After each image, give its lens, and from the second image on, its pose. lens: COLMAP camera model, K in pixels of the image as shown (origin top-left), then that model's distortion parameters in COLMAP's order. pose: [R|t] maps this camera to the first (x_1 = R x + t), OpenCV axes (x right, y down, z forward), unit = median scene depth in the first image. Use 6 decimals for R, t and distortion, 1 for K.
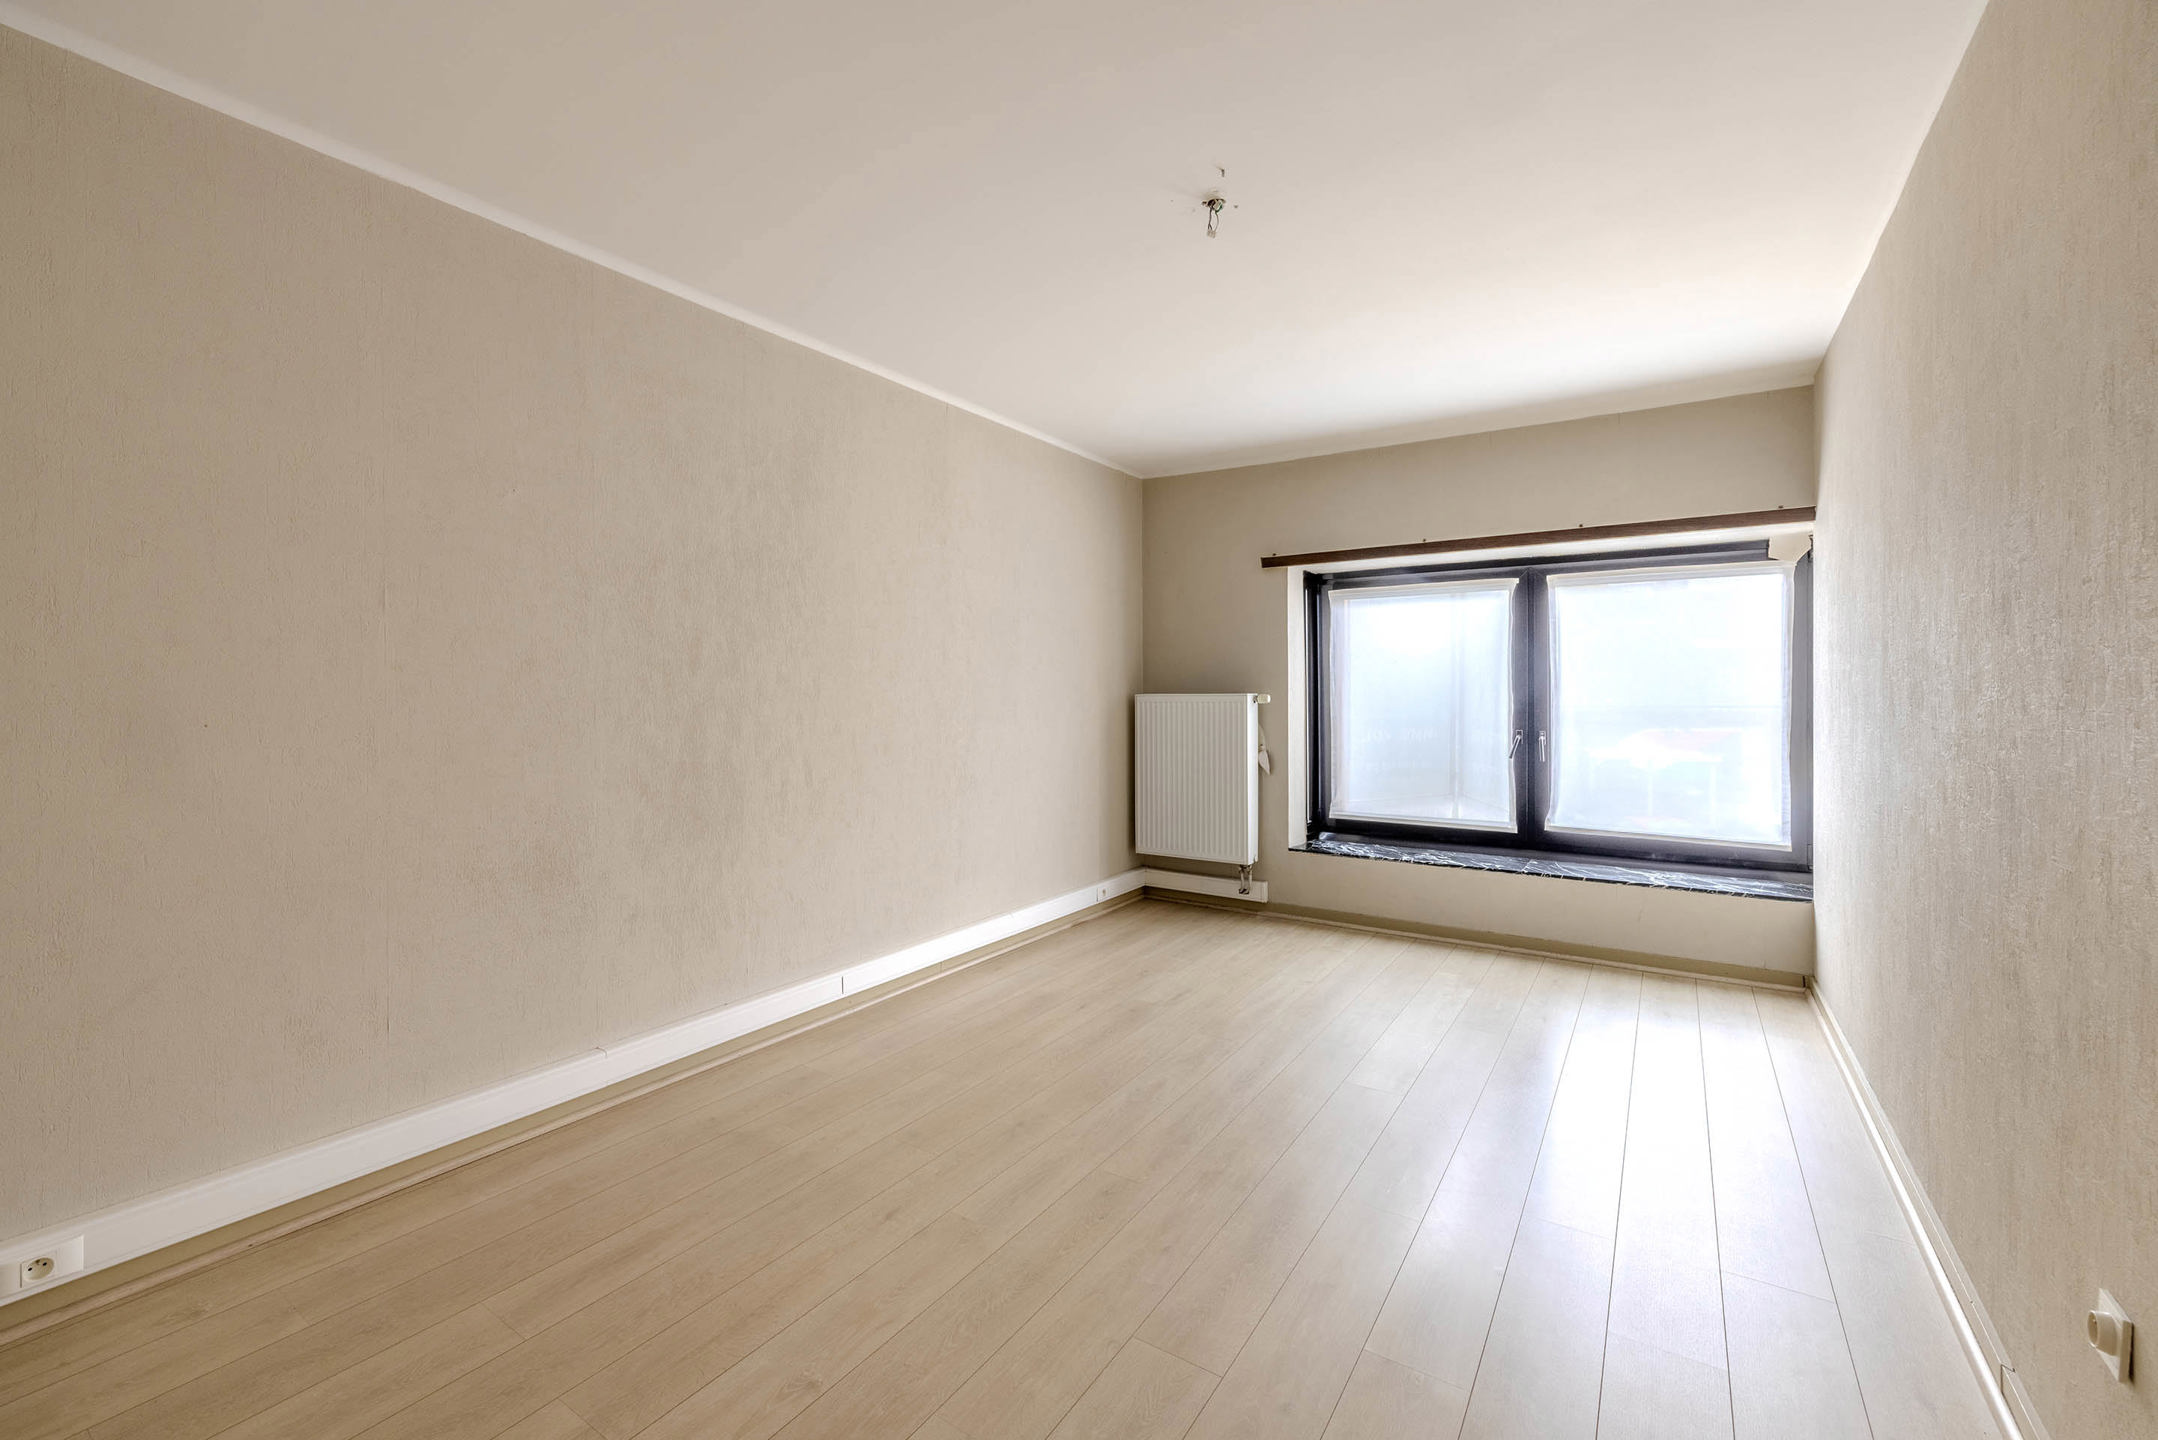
lens RADIAL K [[919.6, 0, 1066.6], [0, 919.6, 700.1], [0, 0, 1]] dist [0.000990, 0.000256]
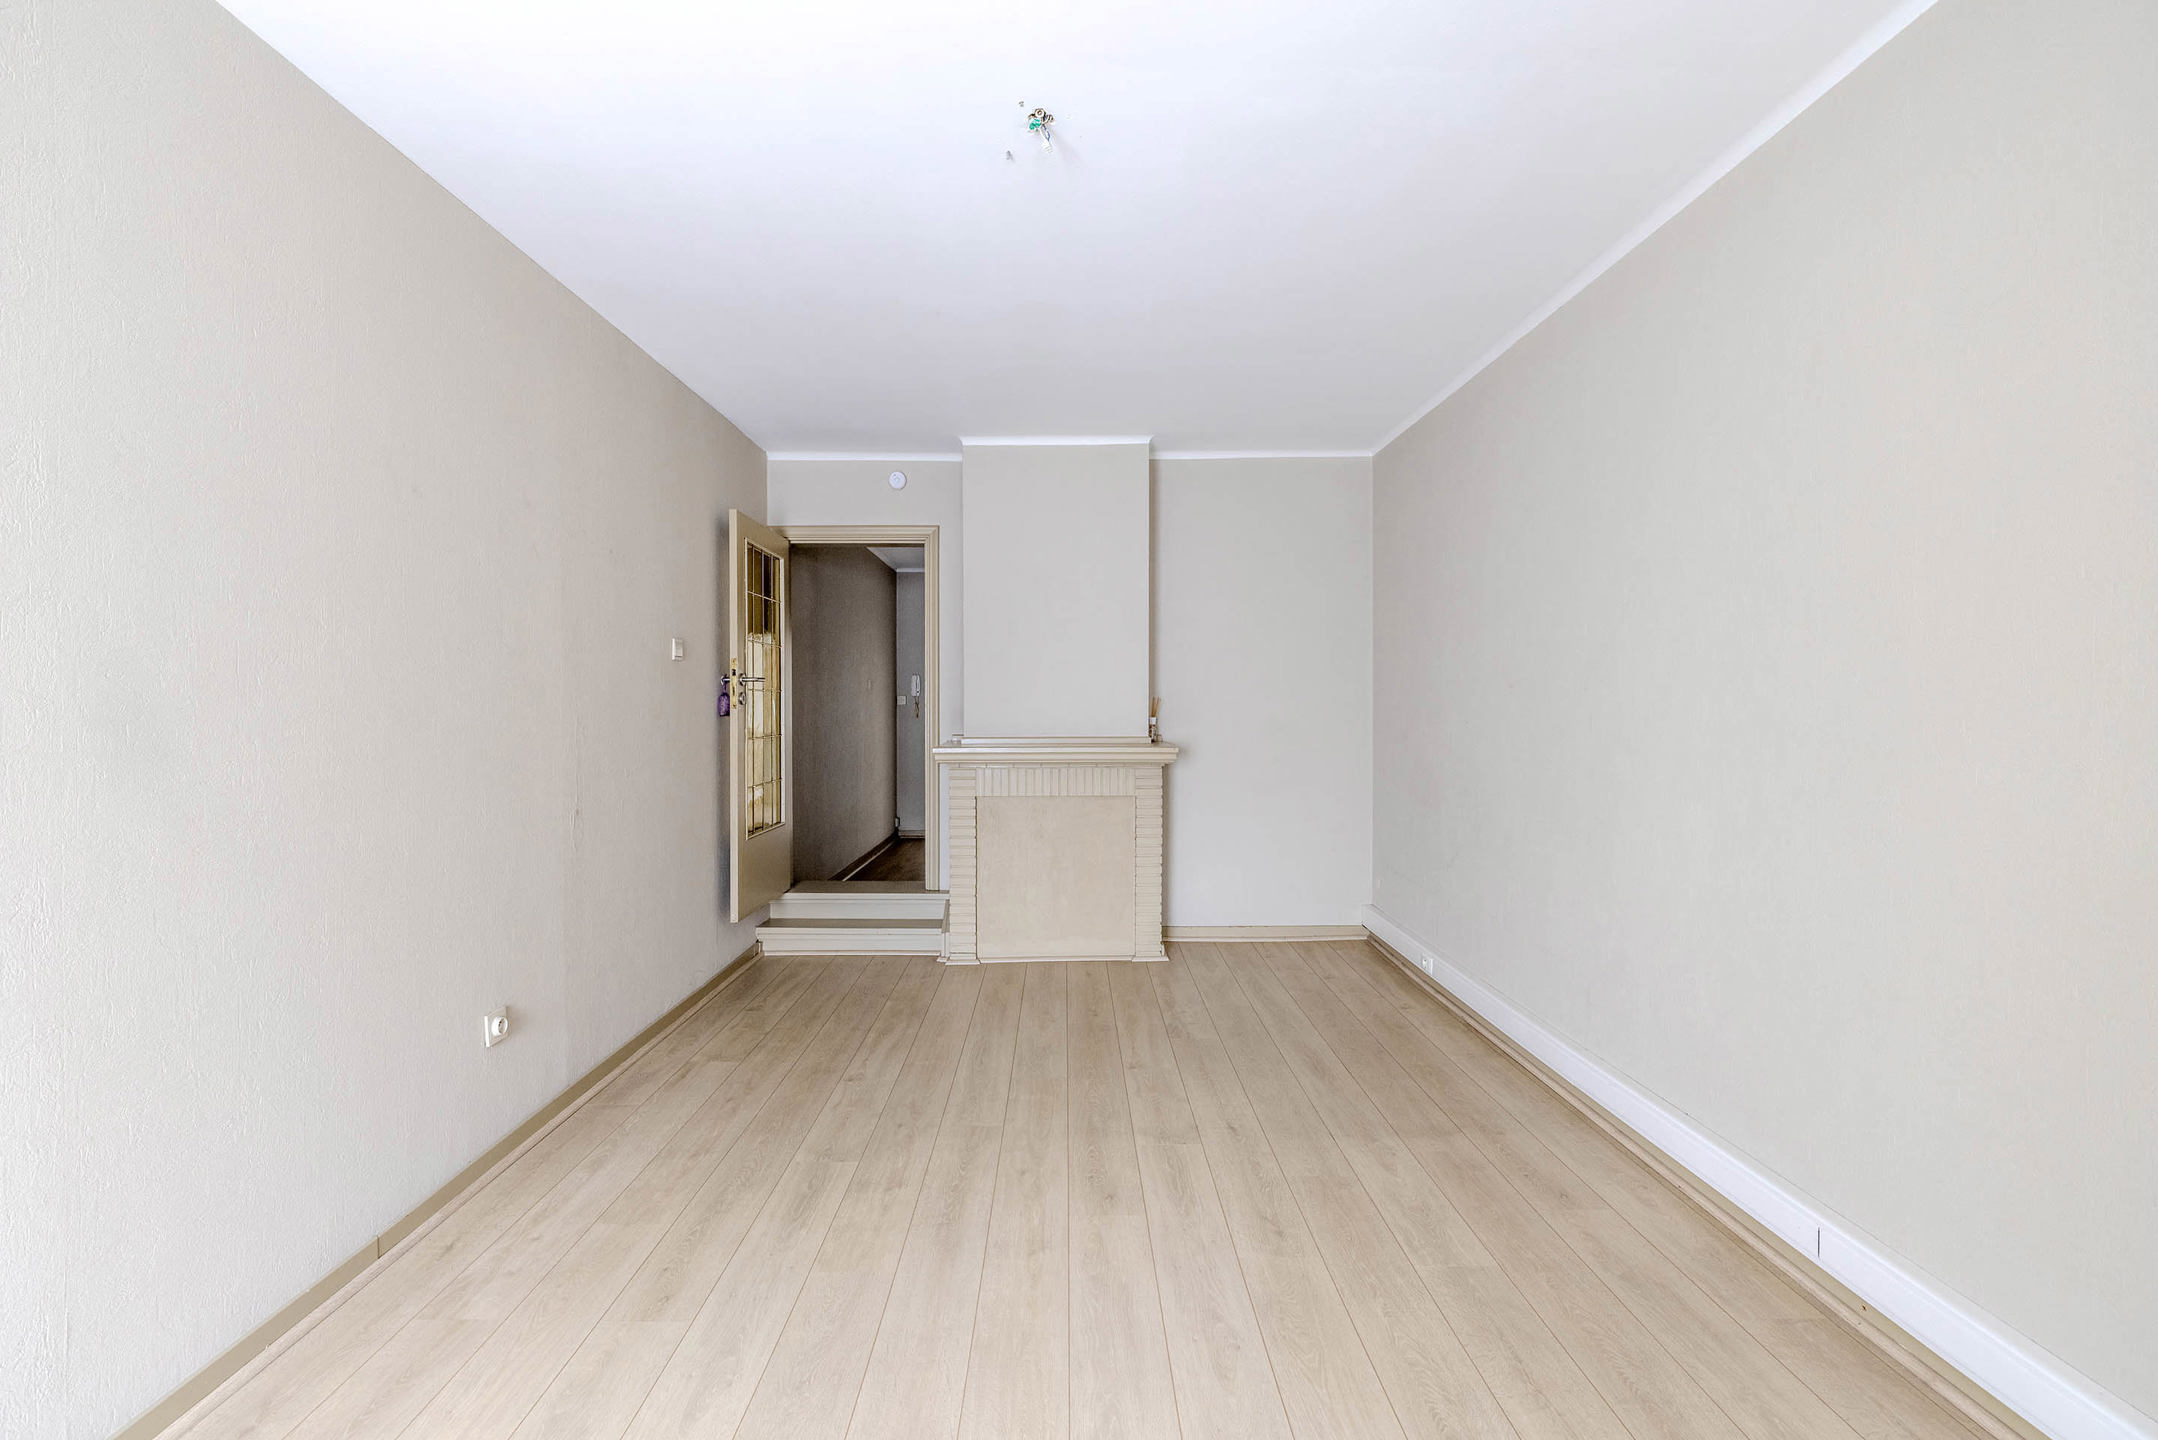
lens RADIAL K [[919.6, 0, 1066.6], [0, 919.6, 700.1], [0, 0, 1]] dist [0.000990, 0.000256]
pose [[-0.836091, 0.001194, -0.548589, 0.615060], [0.001520, 0.999999, -0.000140, -0.017413], [0.548588, -0.000951, -0.836092, 1.741693]]
